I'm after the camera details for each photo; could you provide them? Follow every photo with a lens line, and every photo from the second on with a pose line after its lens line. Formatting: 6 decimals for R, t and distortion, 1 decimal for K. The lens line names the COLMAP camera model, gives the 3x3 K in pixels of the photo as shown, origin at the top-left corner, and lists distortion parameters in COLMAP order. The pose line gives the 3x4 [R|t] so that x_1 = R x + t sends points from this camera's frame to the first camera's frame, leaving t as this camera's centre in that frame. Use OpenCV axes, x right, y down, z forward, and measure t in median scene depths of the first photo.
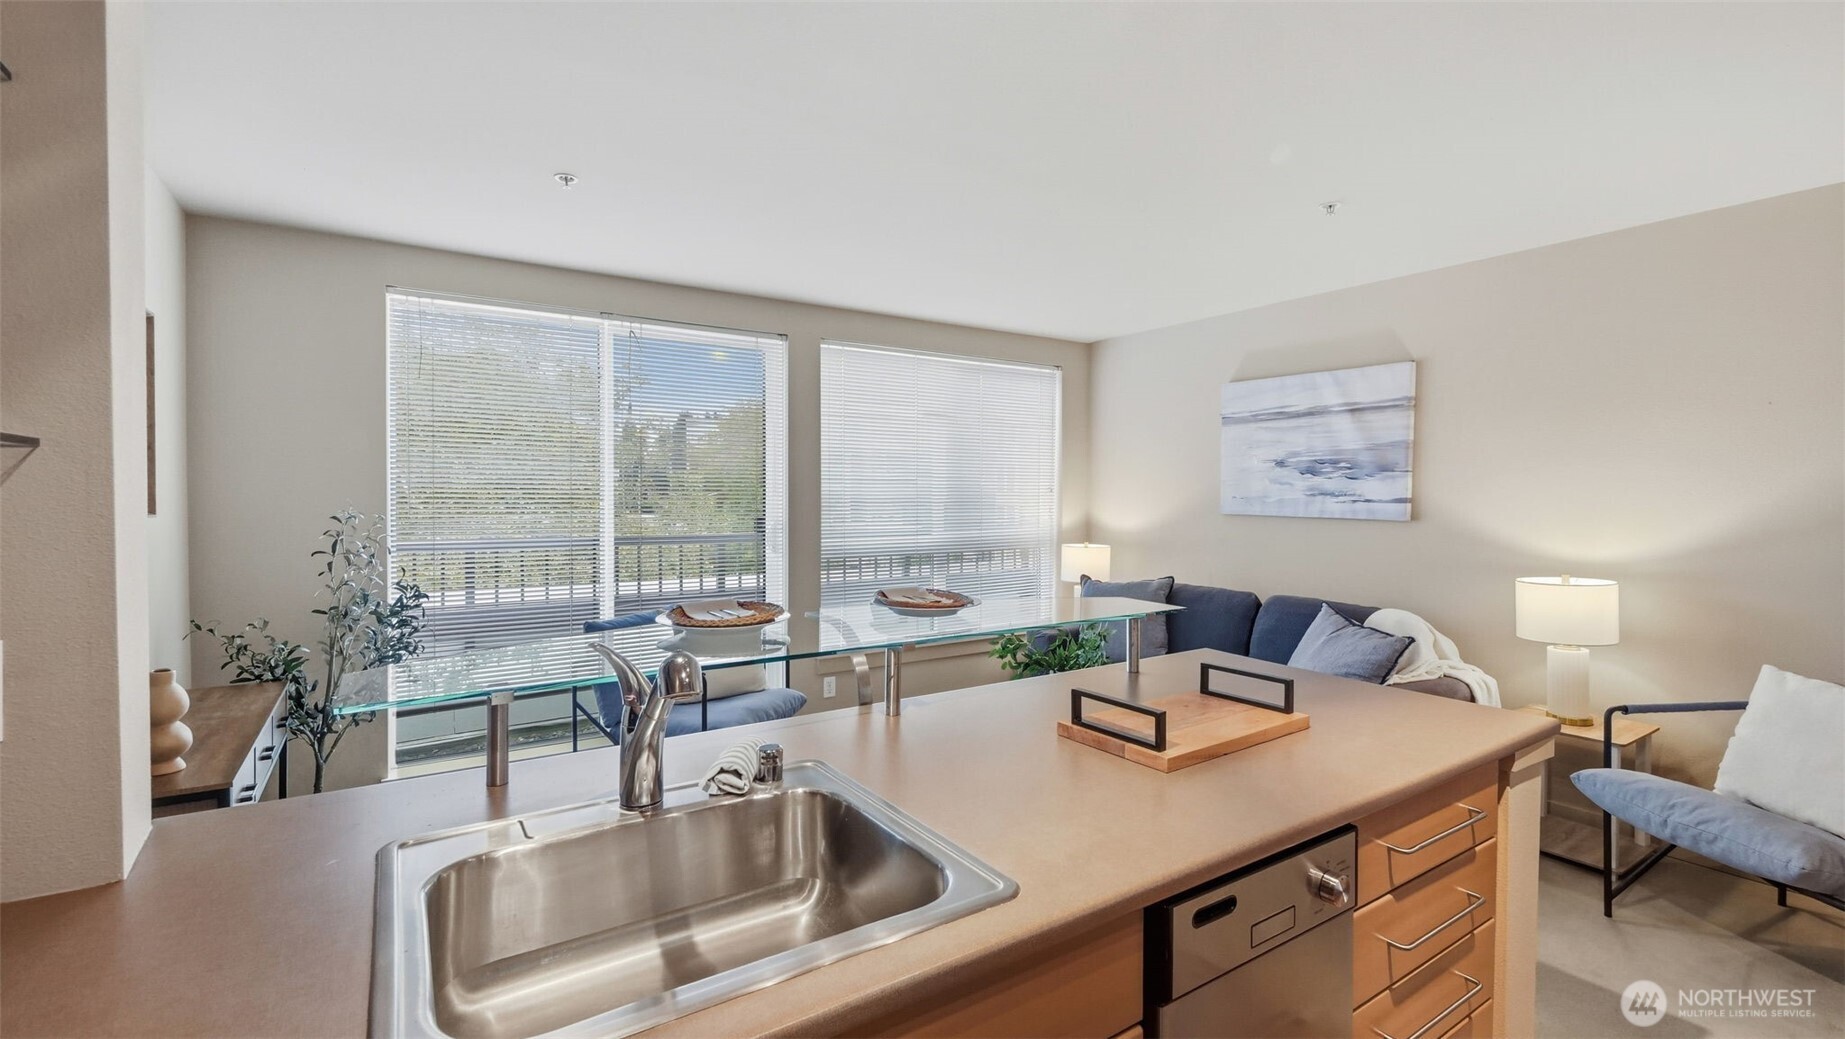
lens RADIAL K [[790.8, 0, 922.5], [0, 790.8, 519.5], [0, 0, 1]] dist [-0.000242, 0.000005]
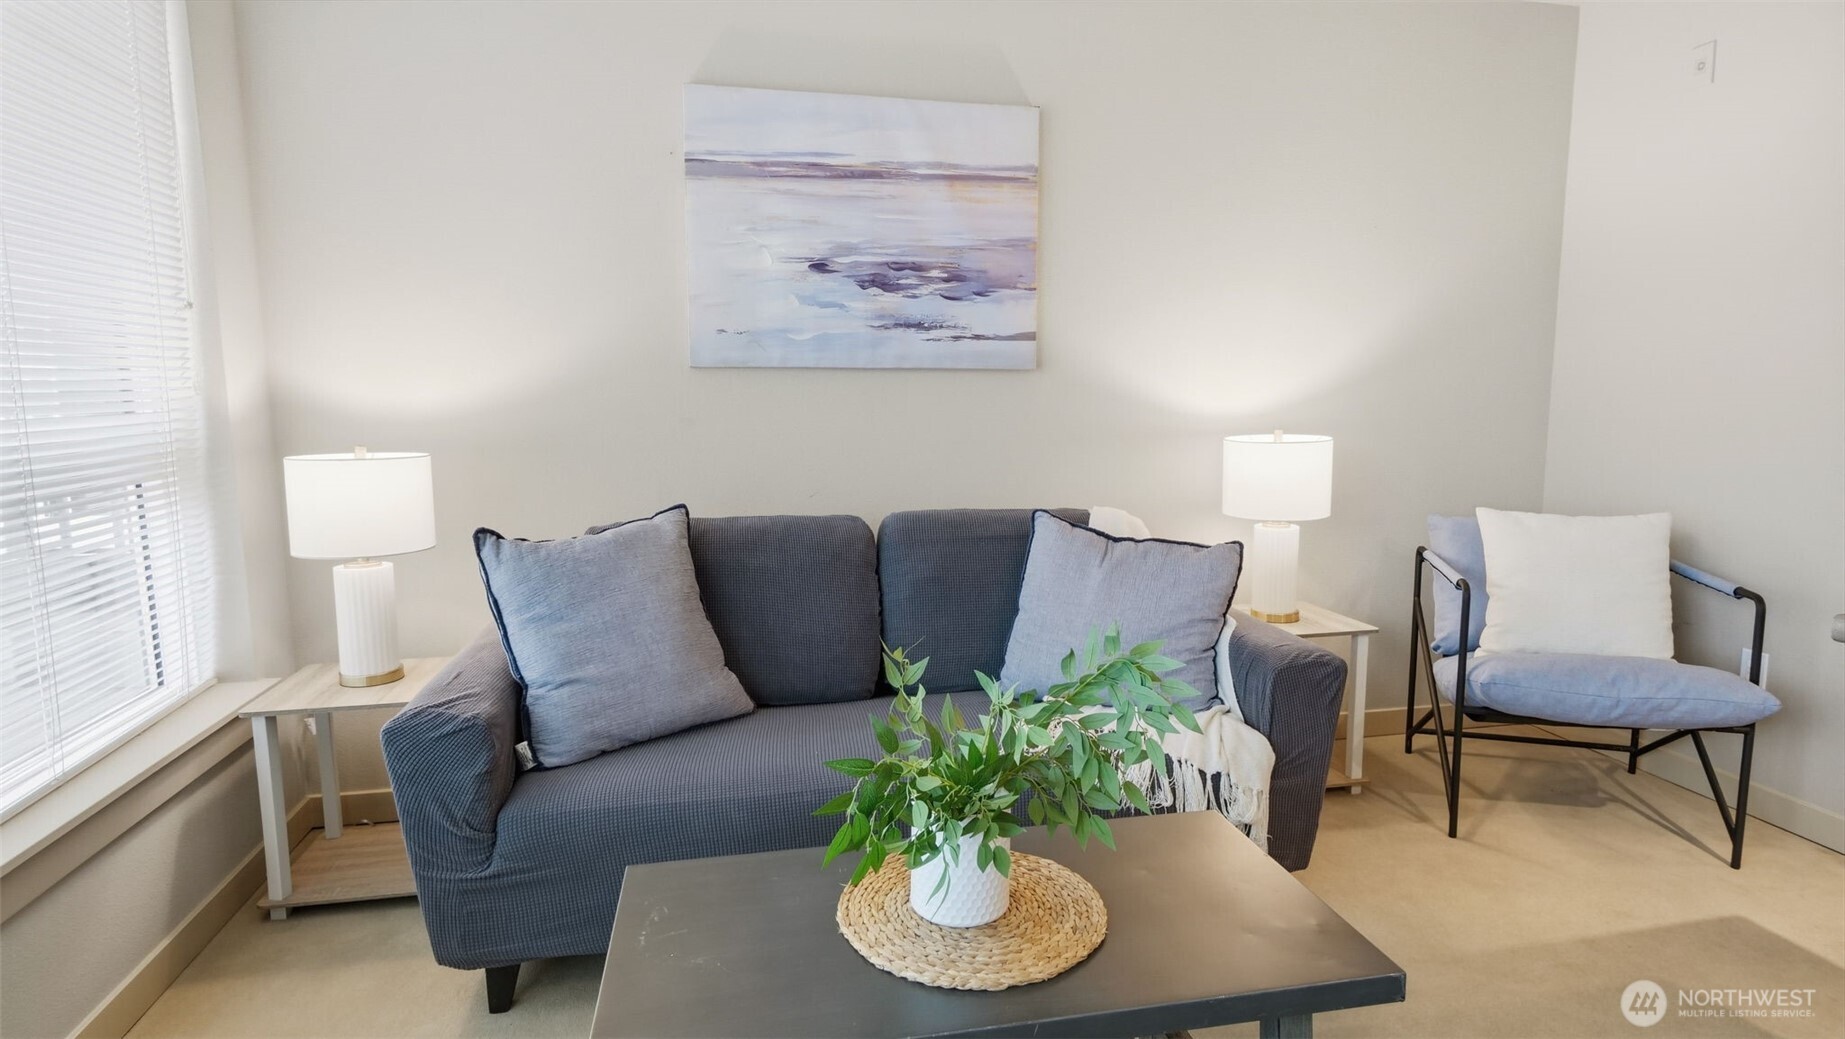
lens RADIAL K [[982.2, 0, 916.3], [0, 982.2, 515.3], [0, 0, 1]] dist [0.002899, 0.000219]
pose [[0.384144, -0.122810, 0.915069, -0.142572], [0.039478, 0.992392, 0.116614, 0.020434], [-0.922429, -0.008671, 0.386070, 0.716580]]
